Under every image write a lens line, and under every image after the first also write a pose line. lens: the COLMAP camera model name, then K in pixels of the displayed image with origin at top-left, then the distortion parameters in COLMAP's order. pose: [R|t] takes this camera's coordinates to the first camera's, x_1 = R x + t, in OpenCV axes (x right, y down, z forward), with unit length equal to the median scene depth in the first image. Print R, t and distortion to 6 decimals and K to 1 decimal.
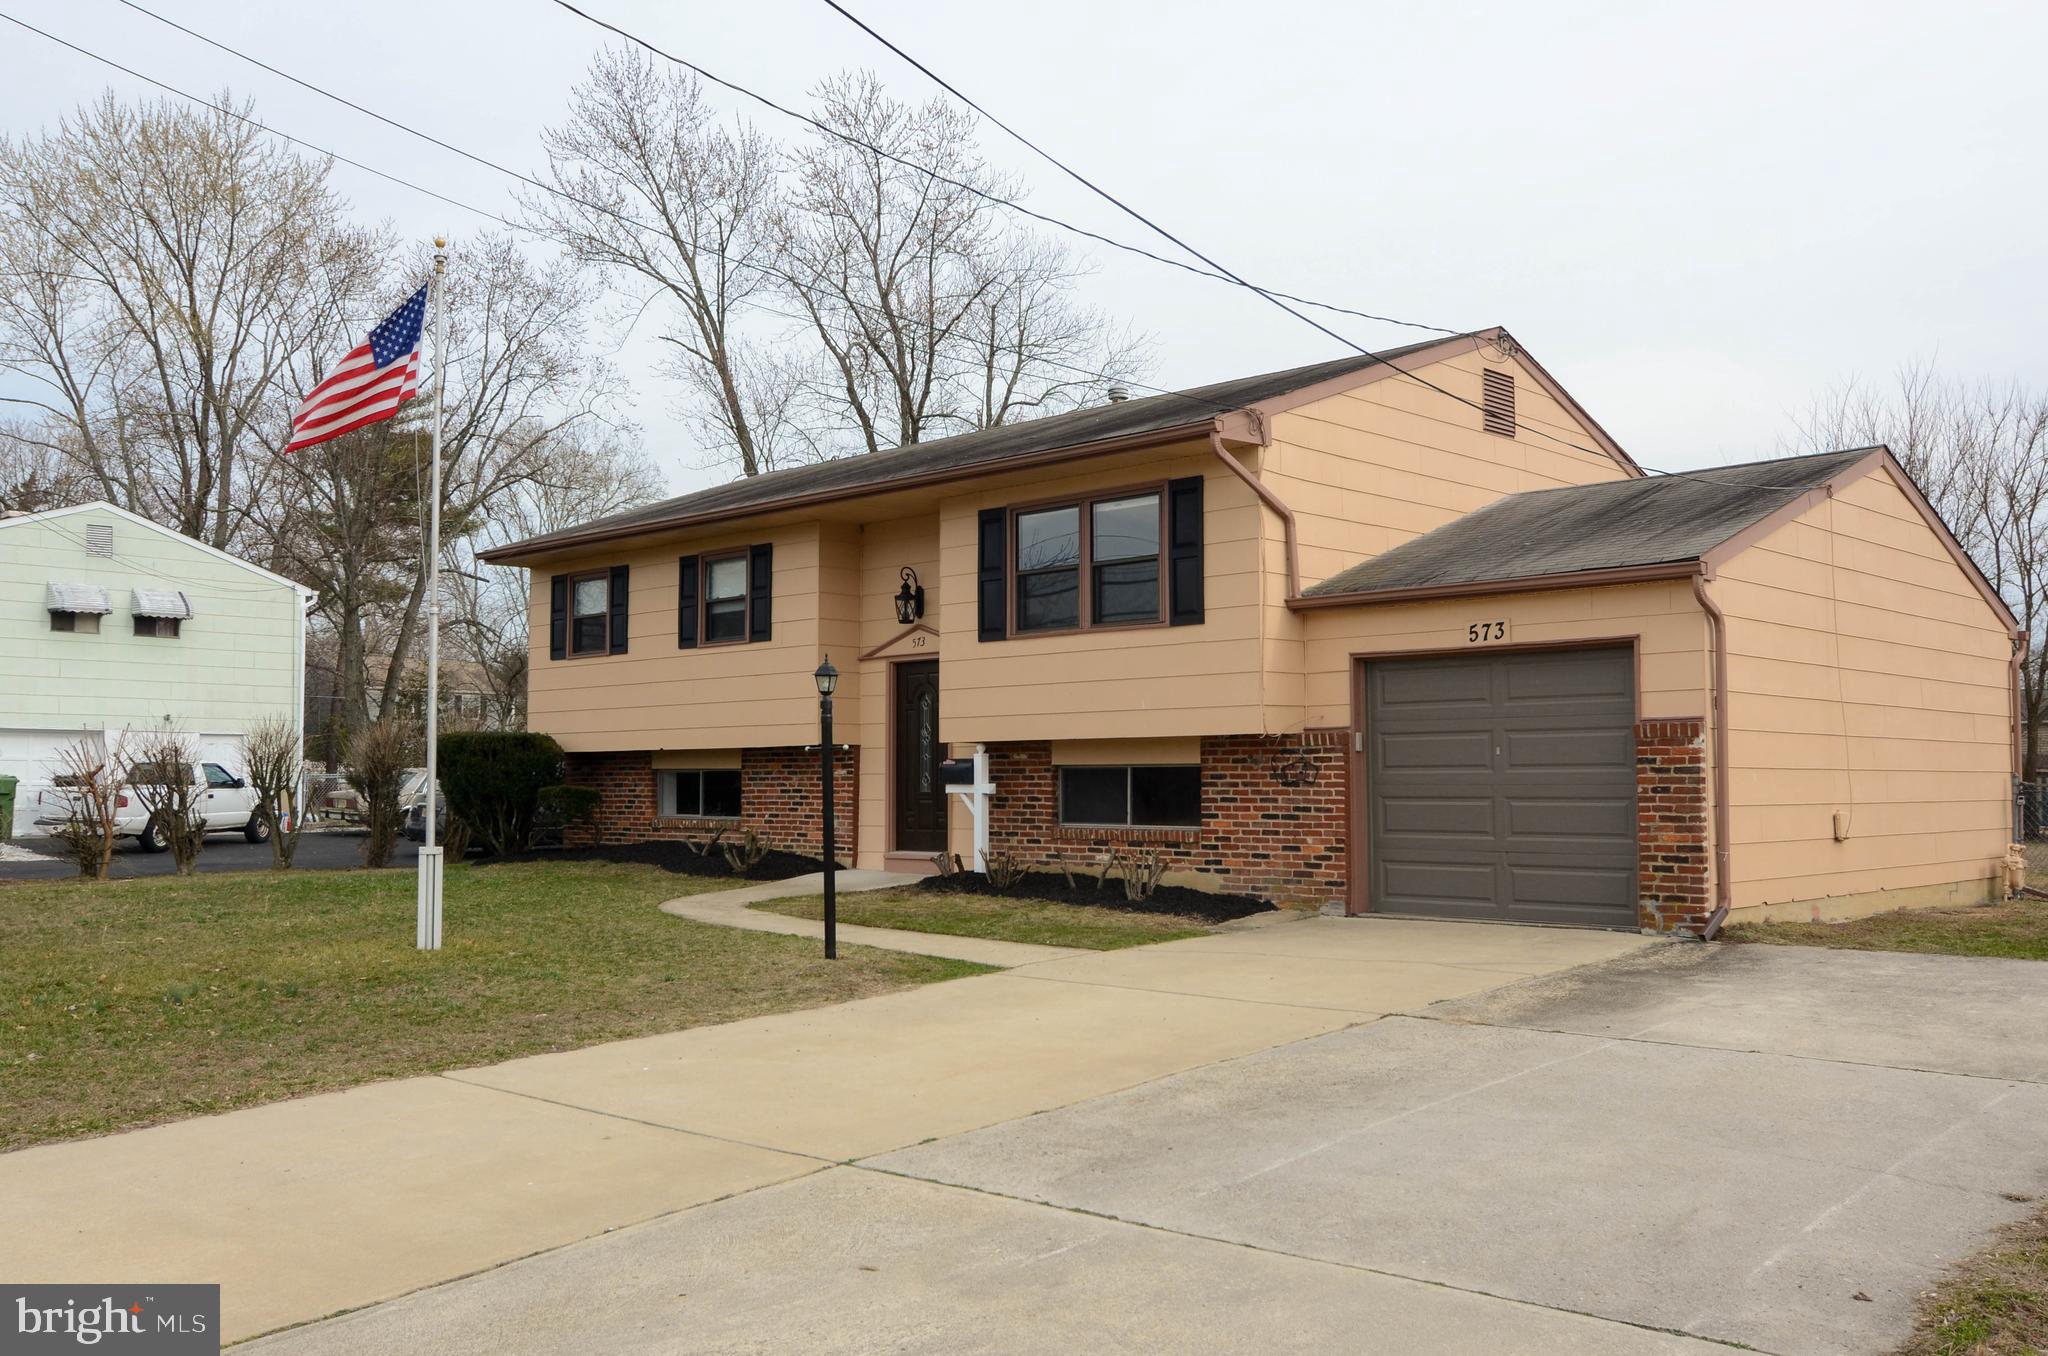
lens RADIAL K [[1674.6, 0, 1026.3], [0, 1674.6, 672.4], [0, 0, 1]] dist [0.010287, 0.001203]
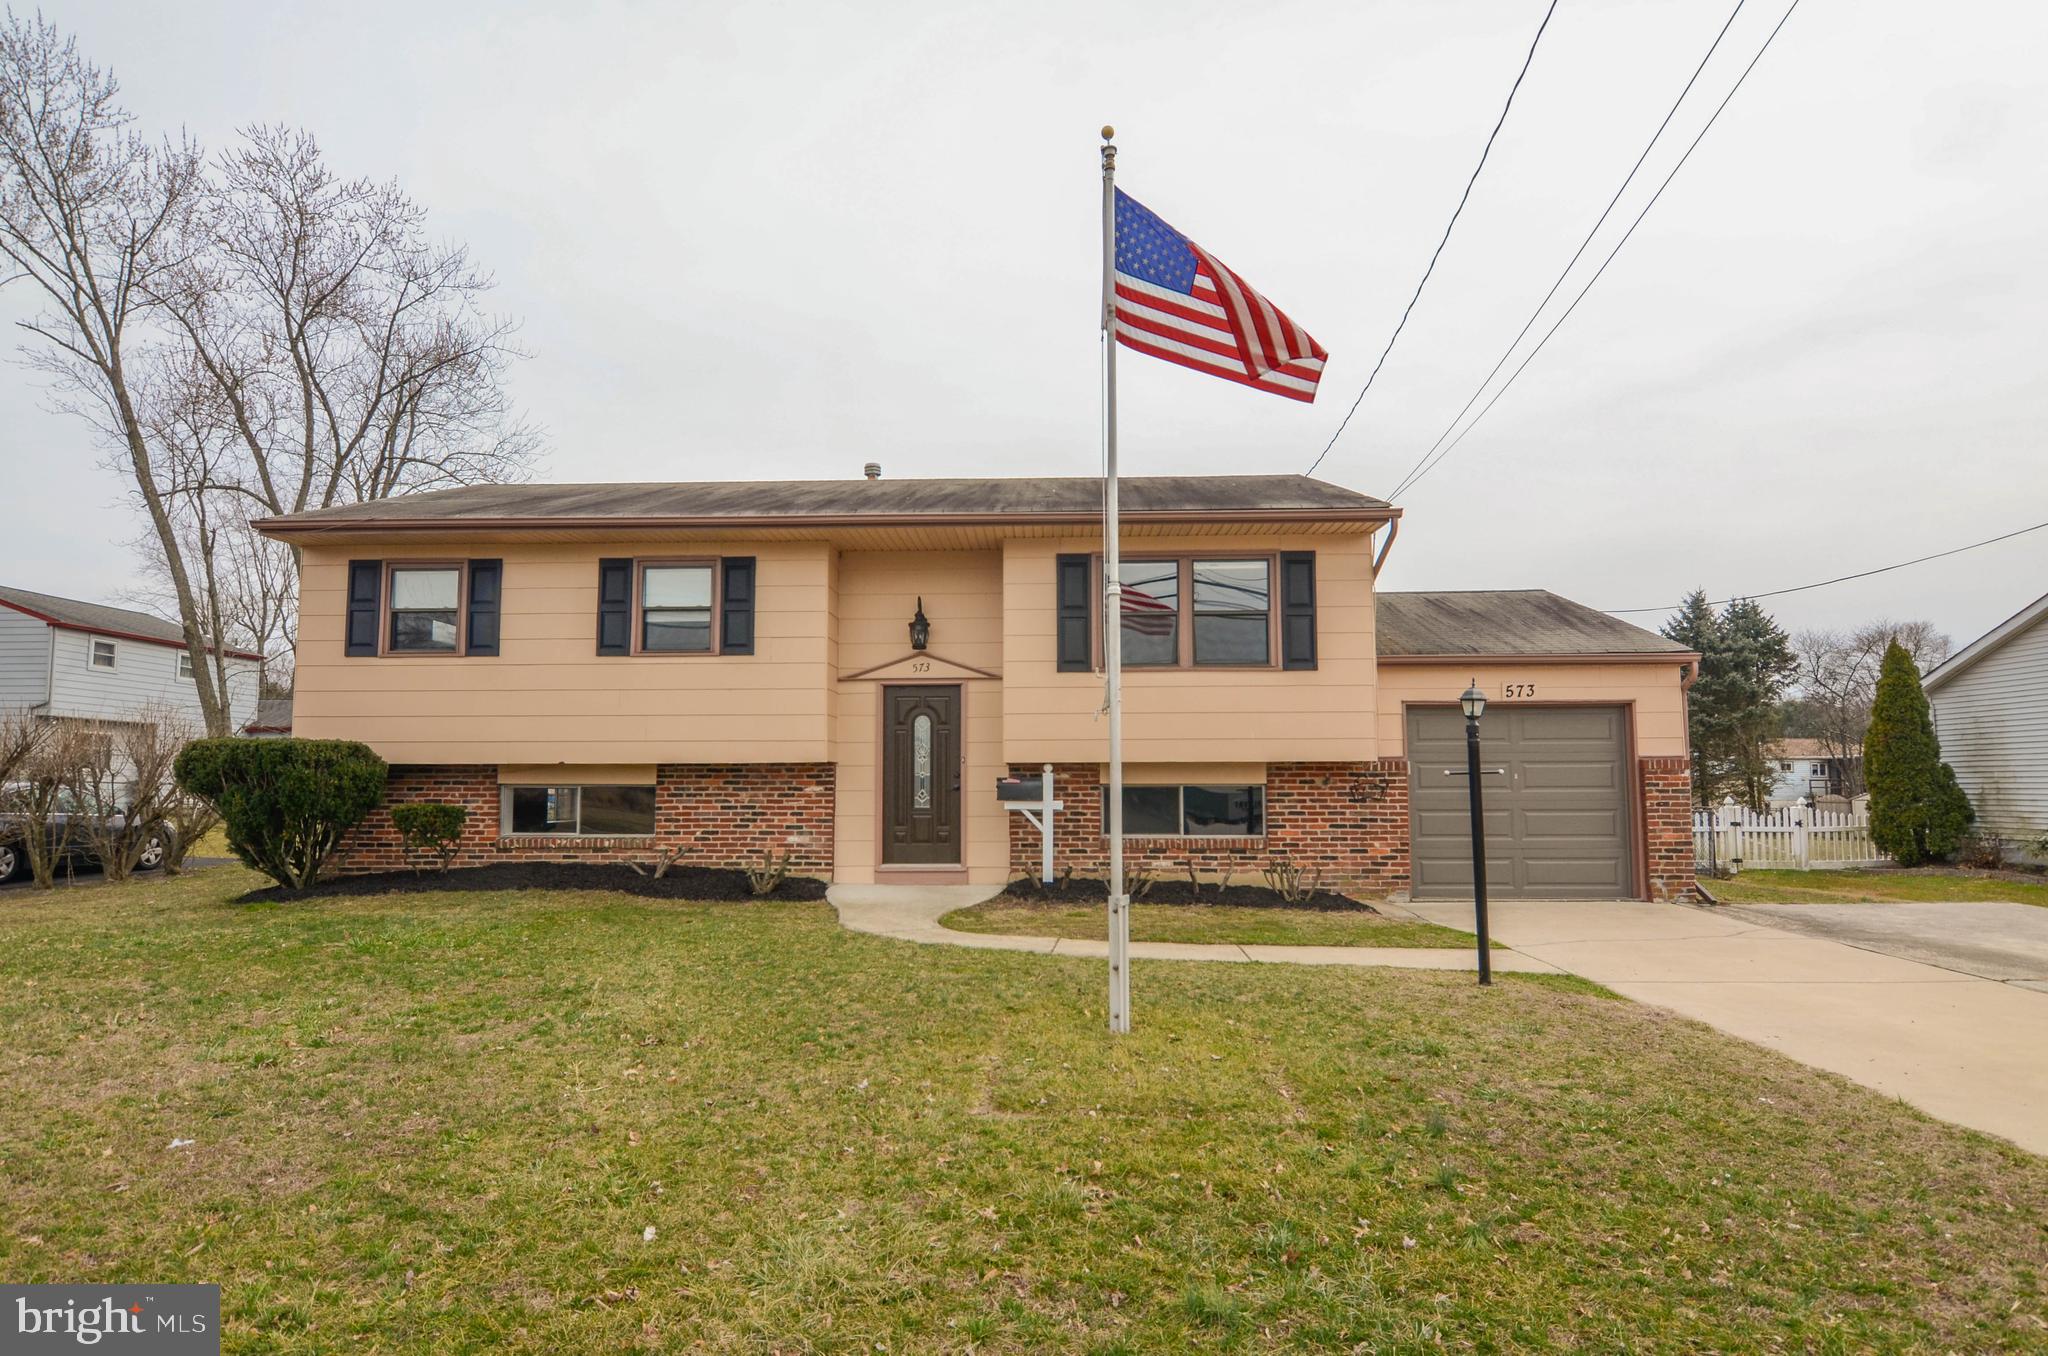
lens RADIAL K [[1092.1, 0, 1023.2], [0, 1092.1, 691.3], [0, 0, 1]] dist [-0.005226, -0.000225]
pose [[0.763028, 0.055741, 0.643958, -0.503201], [-0.042411, 0.998445, -0.036173, 0.021281], [-0.644973, 0.000290, 0.764205, 0.460666]]
